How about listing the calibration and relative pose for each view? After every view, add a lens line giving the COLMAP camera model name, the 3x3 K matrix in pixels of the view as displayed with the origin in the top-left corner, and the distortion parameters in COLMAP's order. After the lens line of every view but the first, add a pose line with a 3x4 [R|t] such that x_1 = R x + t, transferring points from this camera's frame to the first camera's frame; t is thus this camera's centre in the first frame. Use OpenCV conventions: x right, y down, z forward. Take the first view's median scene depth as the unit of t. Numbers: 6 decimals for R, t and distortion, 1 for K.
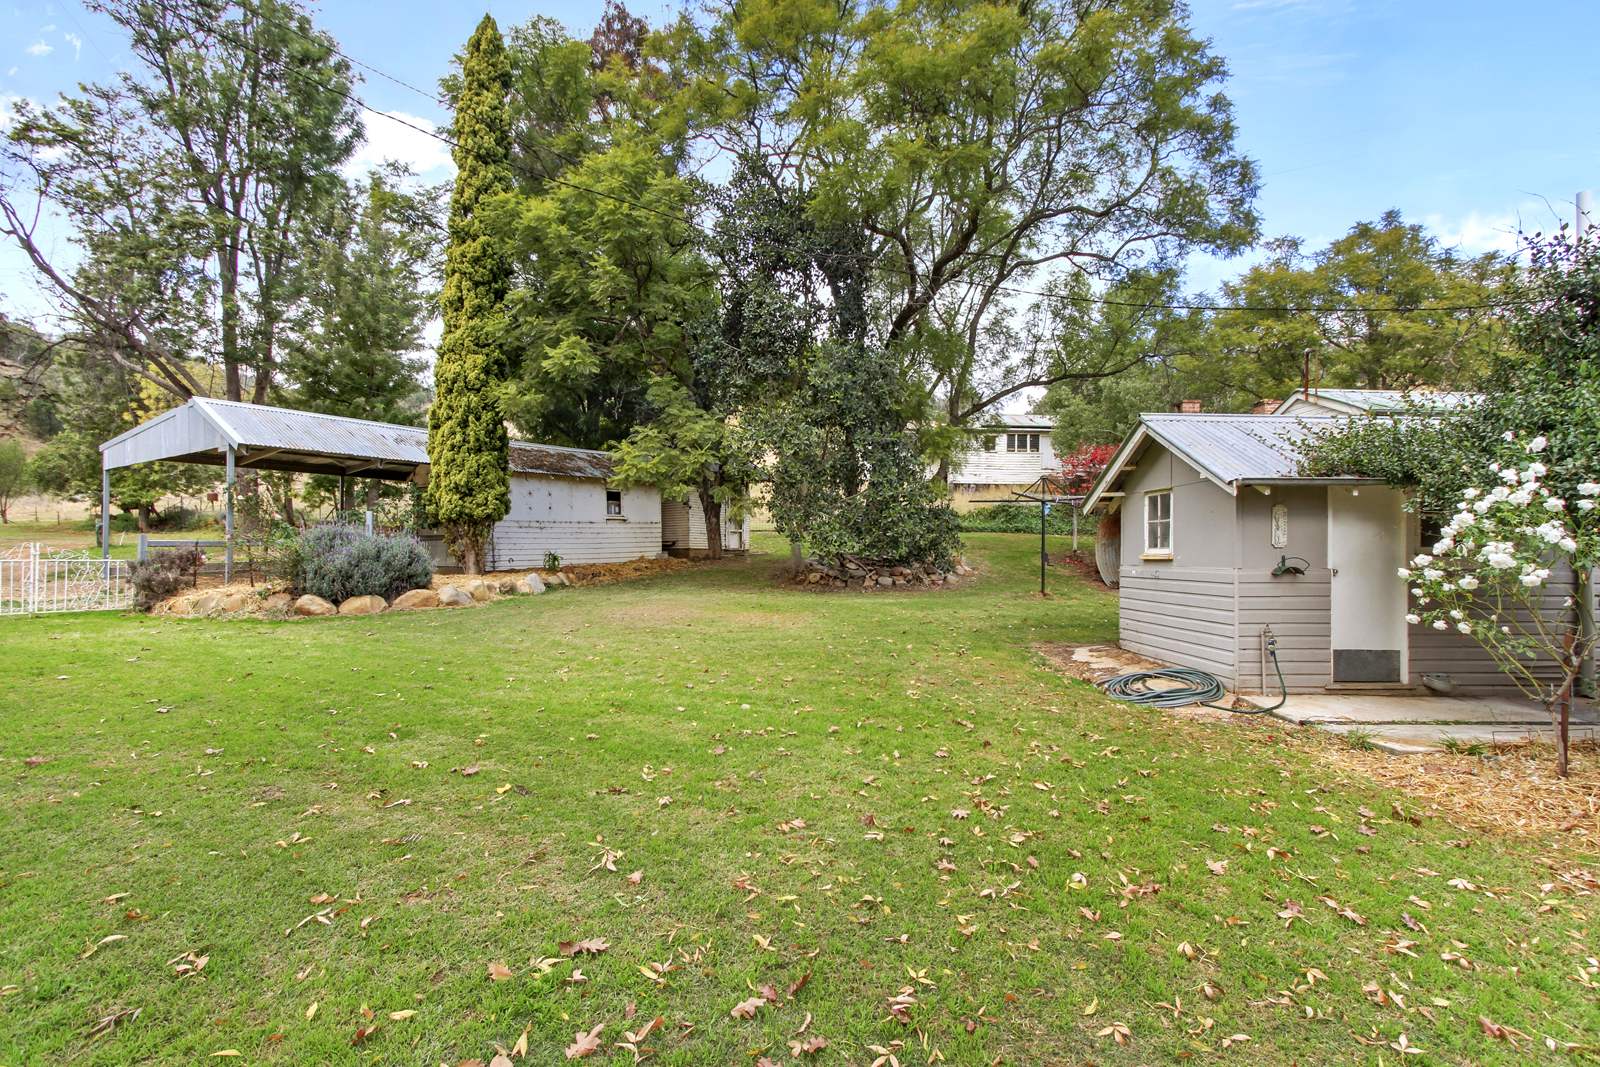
lens RADIAL K [[763.3, 0, 806.3], [0, 763.3, 546.9], [0, 0, 1]] dist [-0.000163, -0.000292]
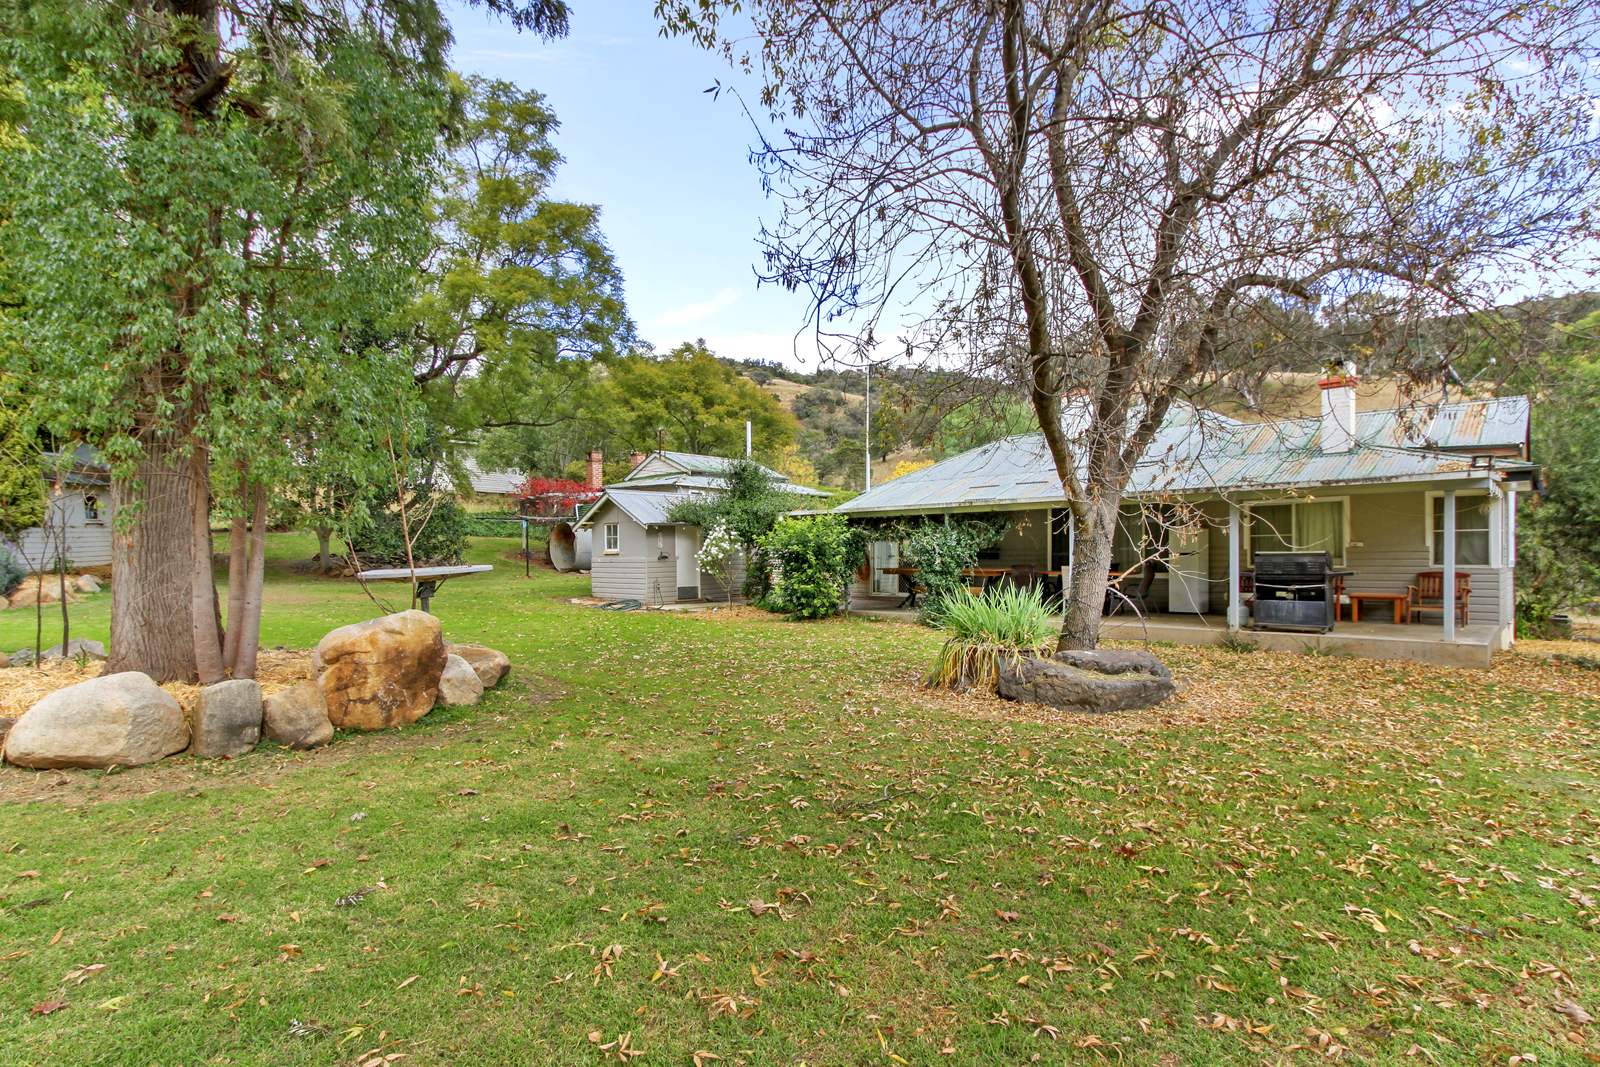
lens RADIAL K [[763.3, 0, 802.3], [0, 763.3, 542.6], [0, 0, 1]] dist [-0.000163, -0.000292]
pose [[0.713061, -0.003300, 0.701094, -0.804124], [0.005309, 0.999986, -0.000692, -0.013460], [-0.701082, 0.004216, 0.713068, -1.119672]]
